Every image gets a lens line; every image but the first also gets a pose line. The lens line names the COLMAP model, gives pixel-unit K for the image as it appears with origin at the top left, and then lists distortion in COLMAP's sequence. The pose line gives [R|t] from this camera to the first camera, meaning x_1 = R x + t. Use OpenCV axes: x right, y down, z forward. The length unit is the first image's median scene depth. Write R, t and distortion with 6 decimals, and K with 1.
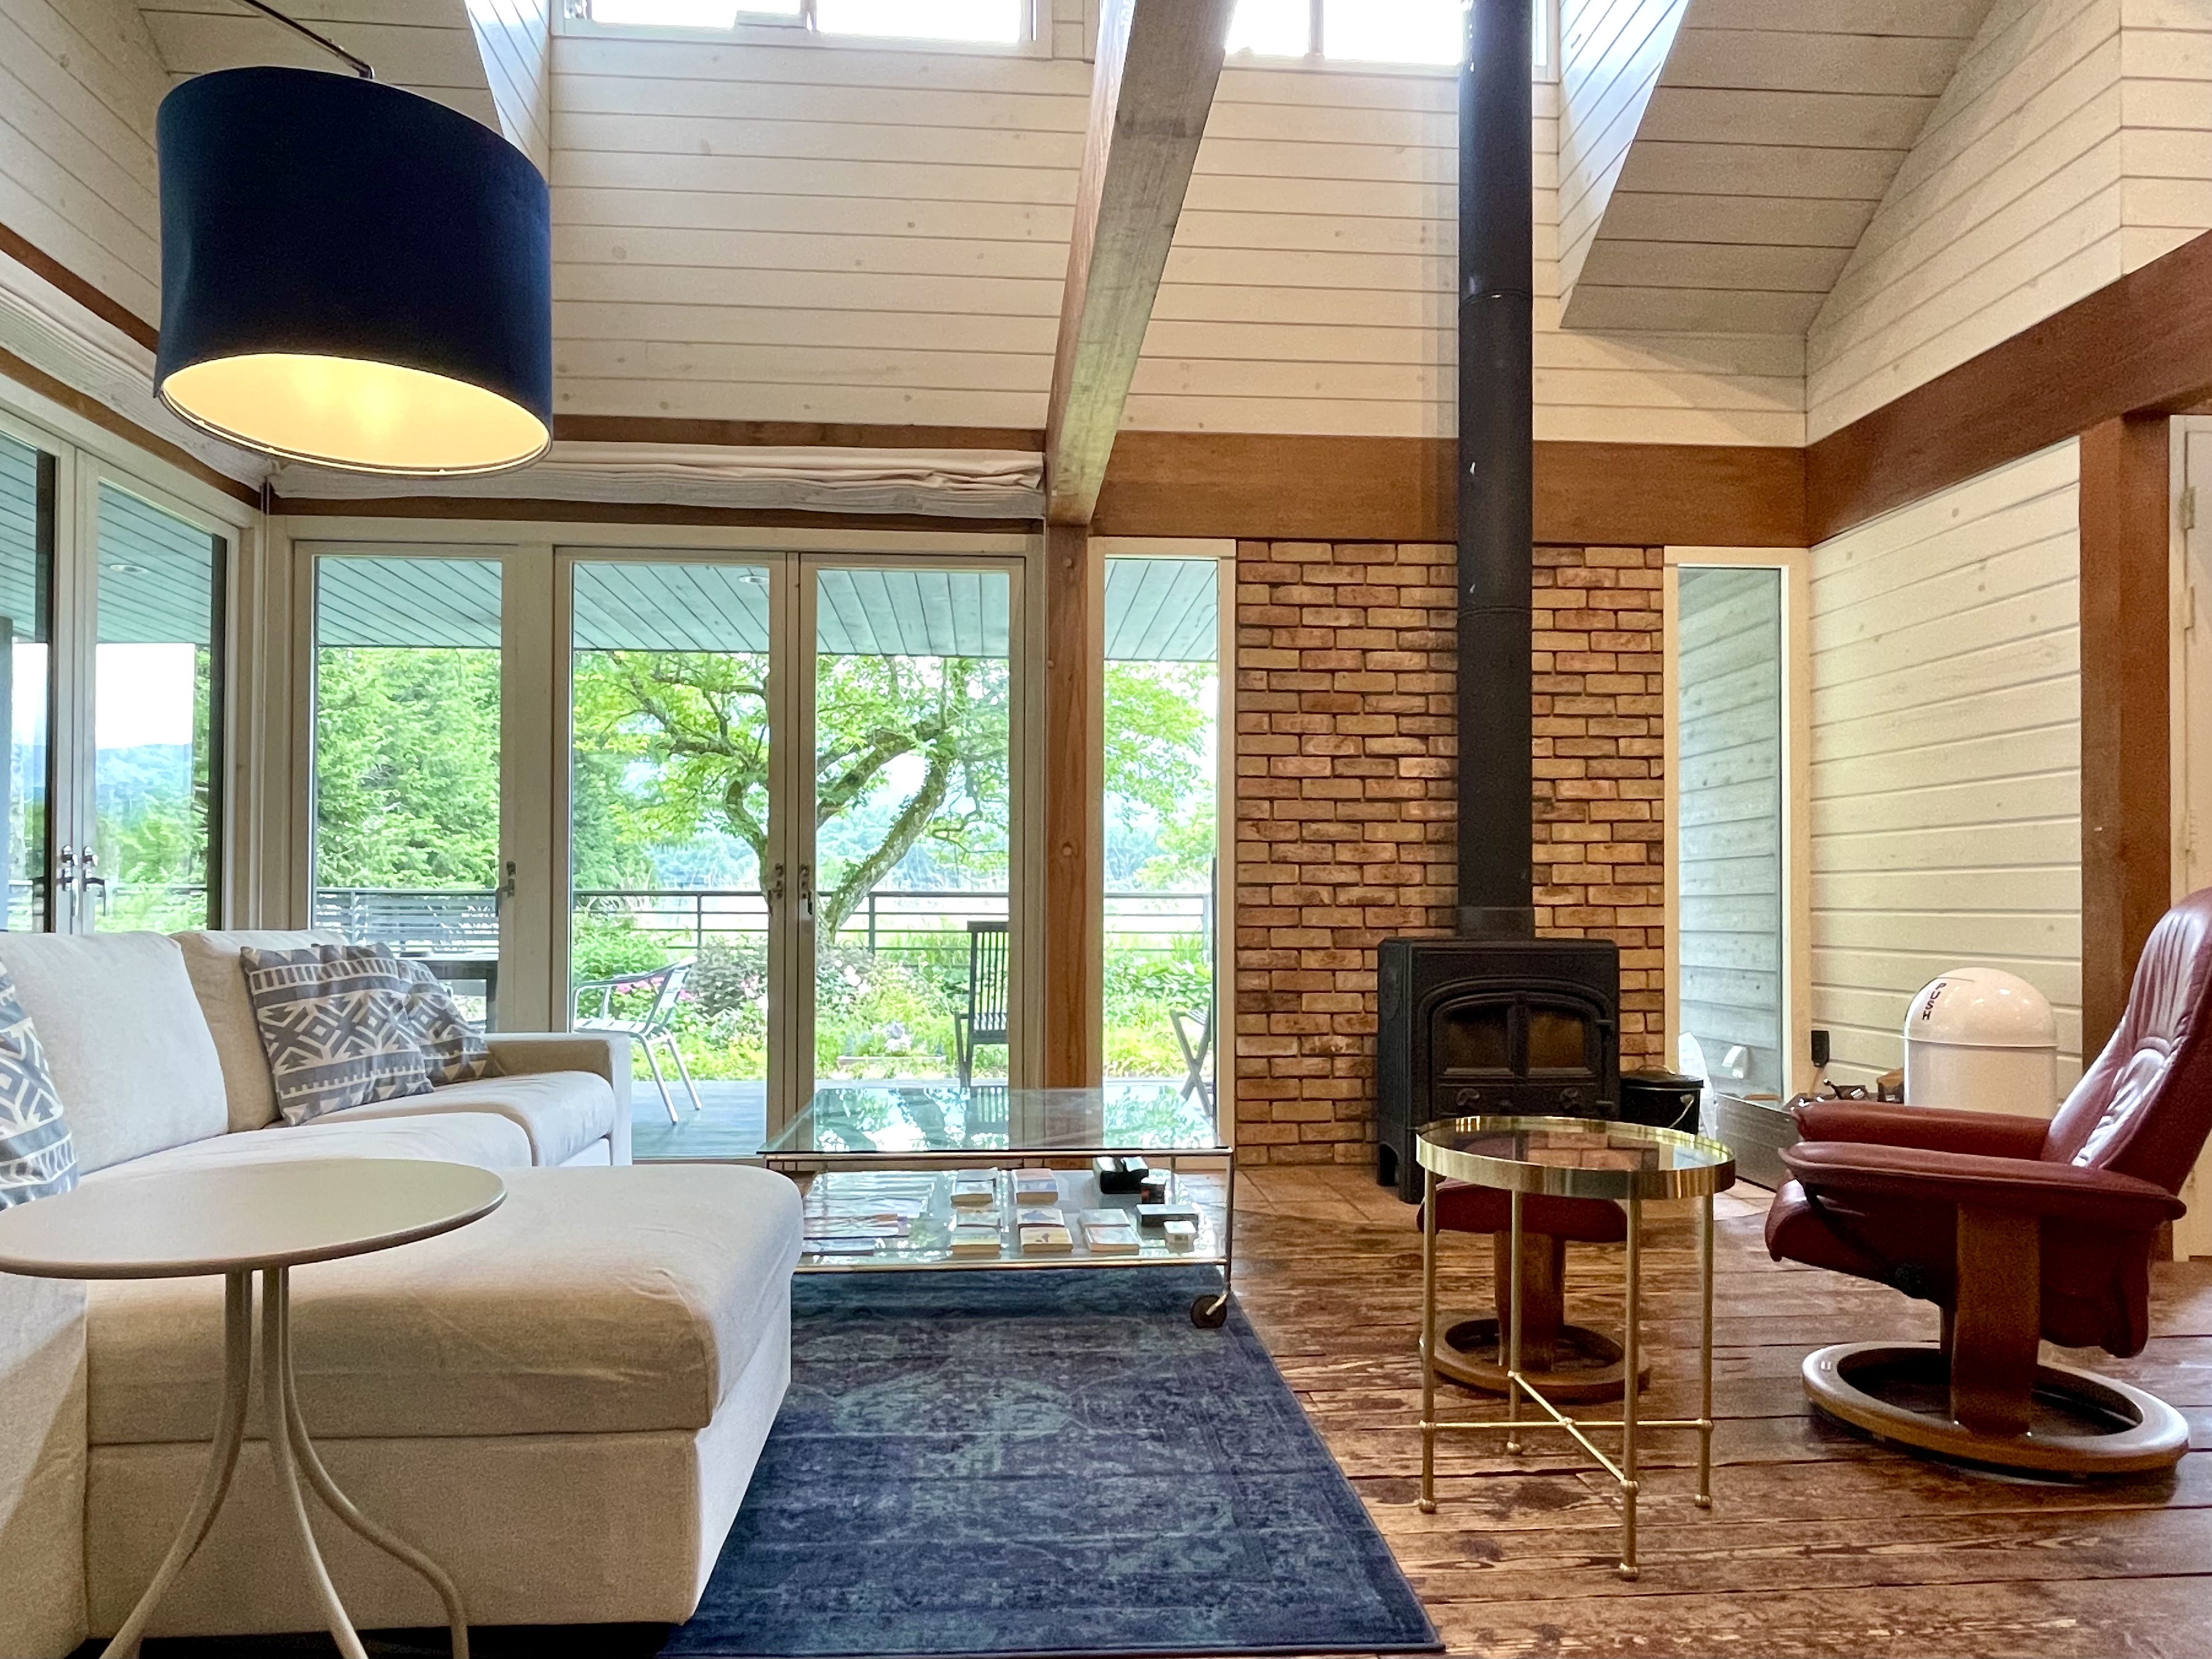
lens RADIAL K [[1379.3, 0, 1084.9], [0, 1379.3, 898.8], [0, 0, 1]] dist [0.006865, -0.004672]
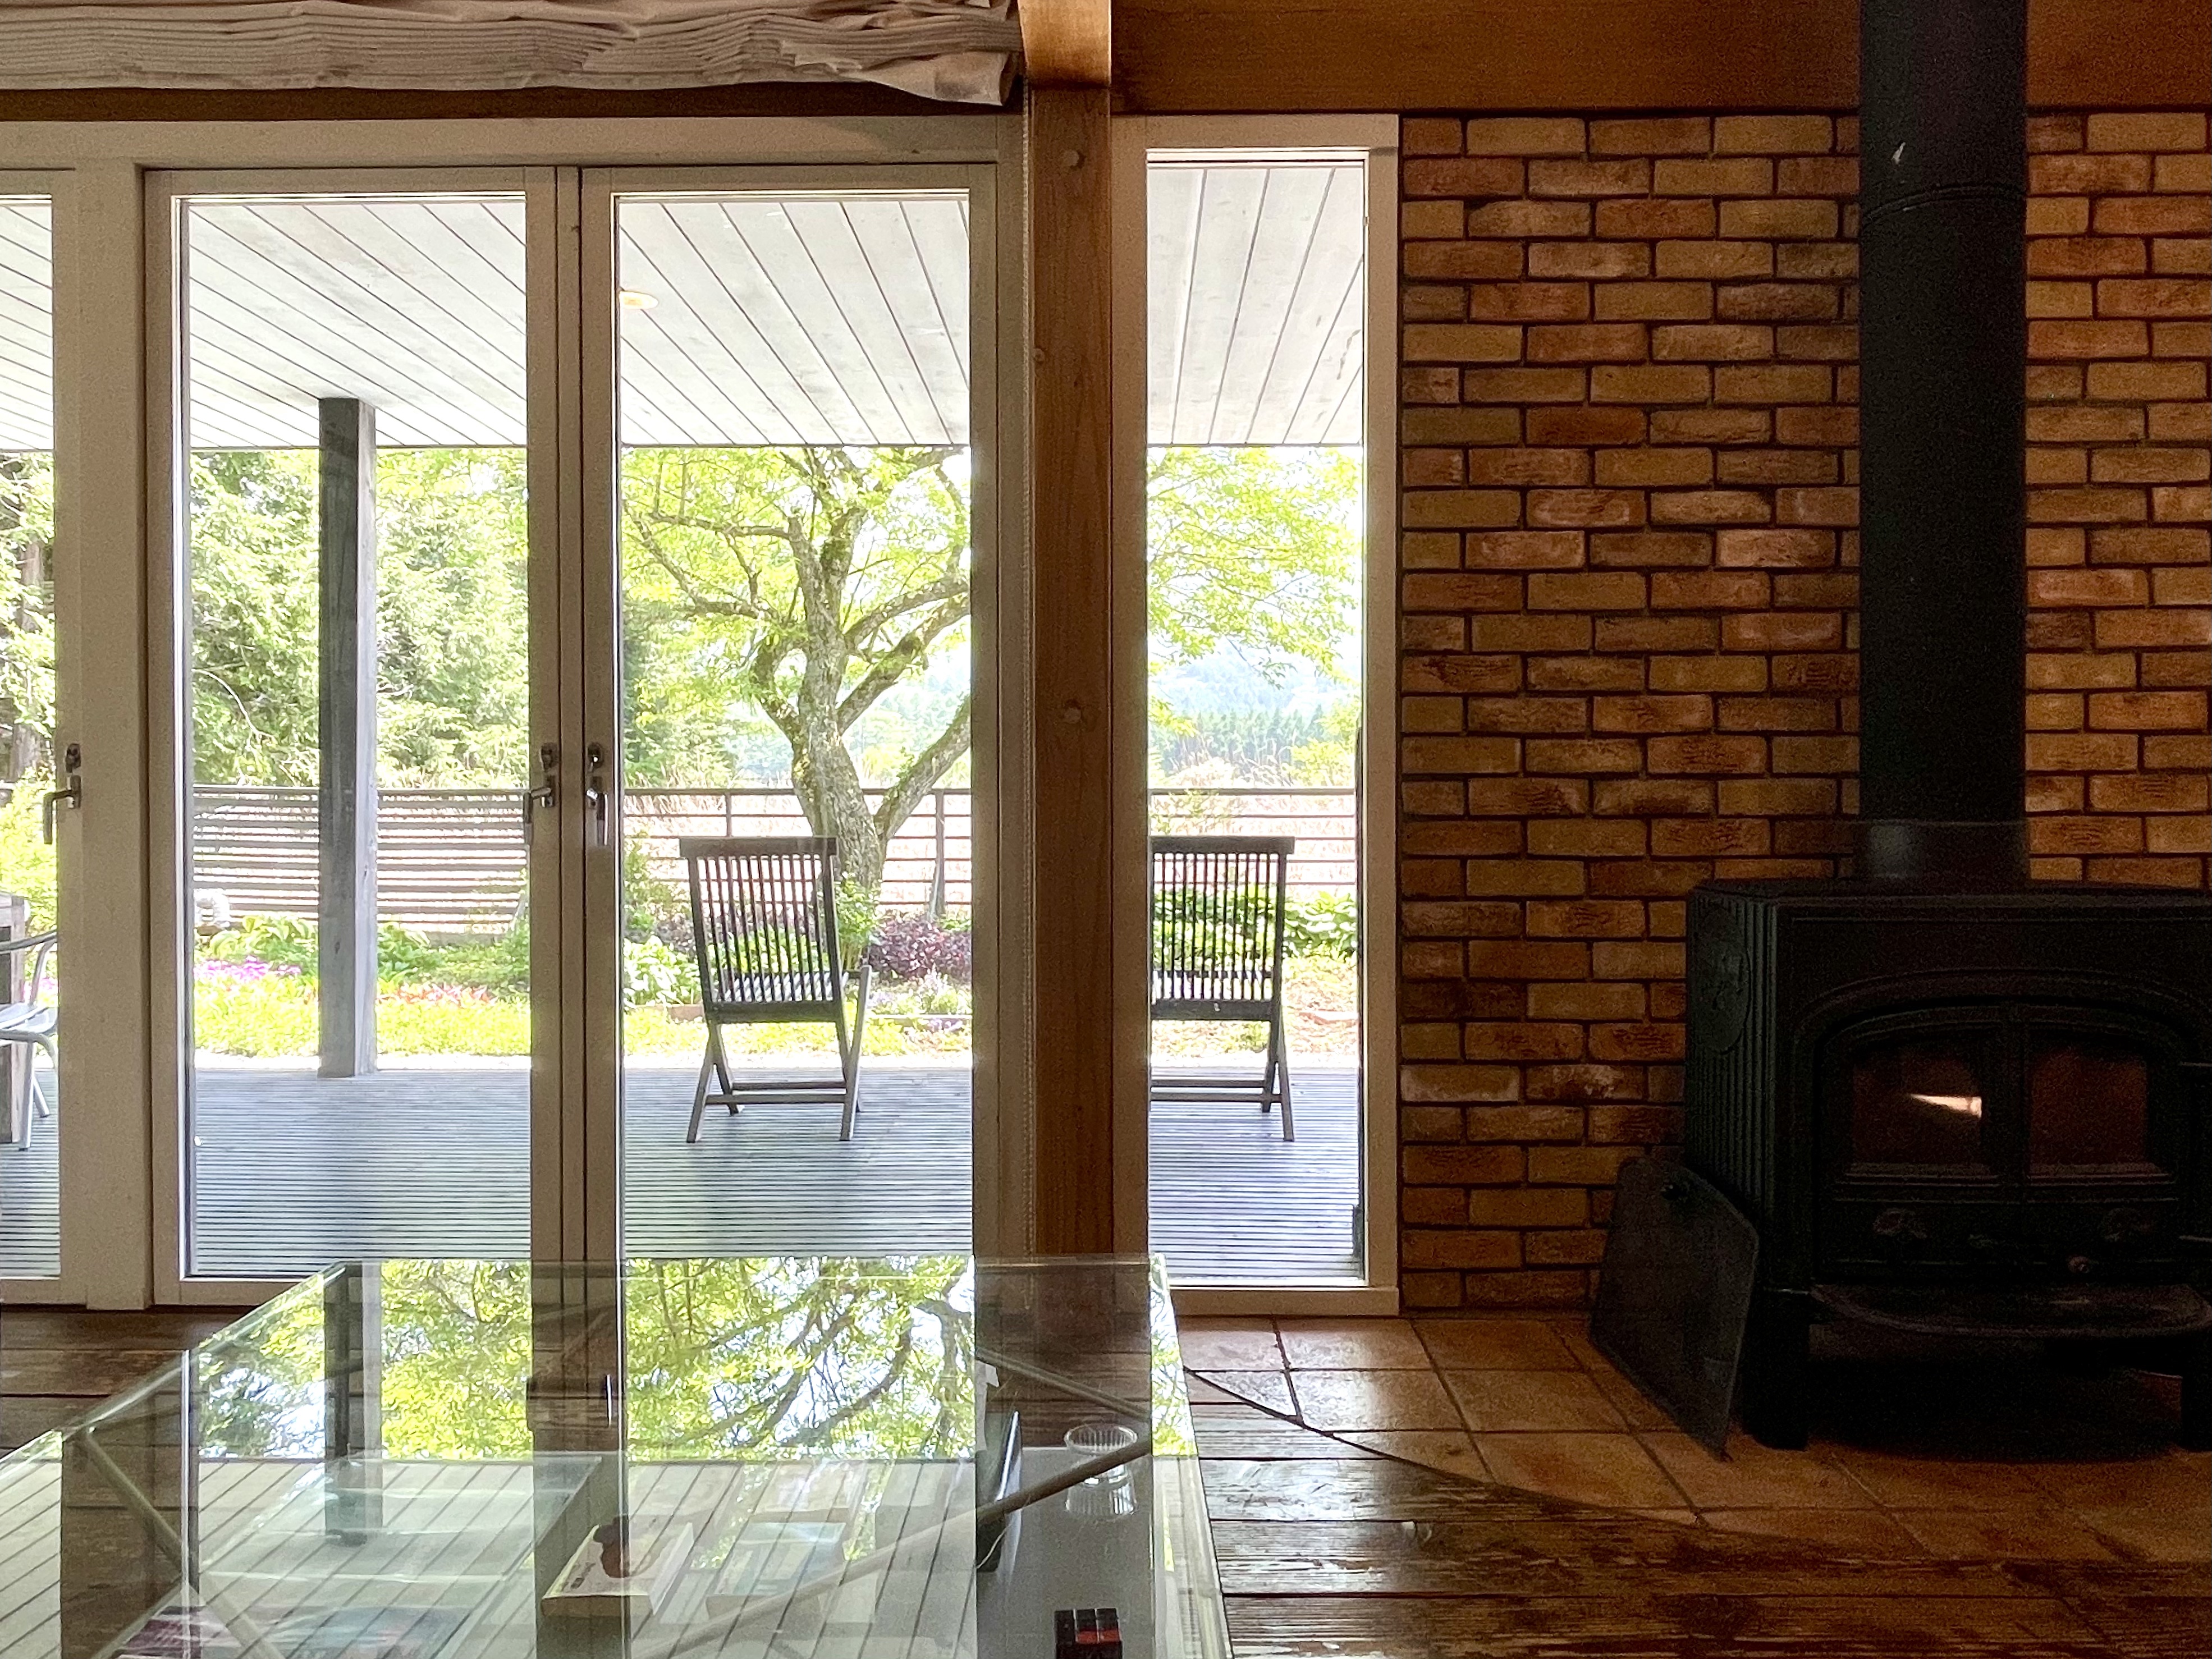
lens RADIAL K [[1539.4, 0, 1108.0], [0, 1539.4, 829.4], [0, 0, 1]] dist [-0.004477, -0.007709]
pose [[0.996723, -0.003383, -0.080823, 0.045676], [0.005267, 0.999719, 0.023104, -0.004421], [0.080722, -0.023454, 0.996461, 0.403907]]
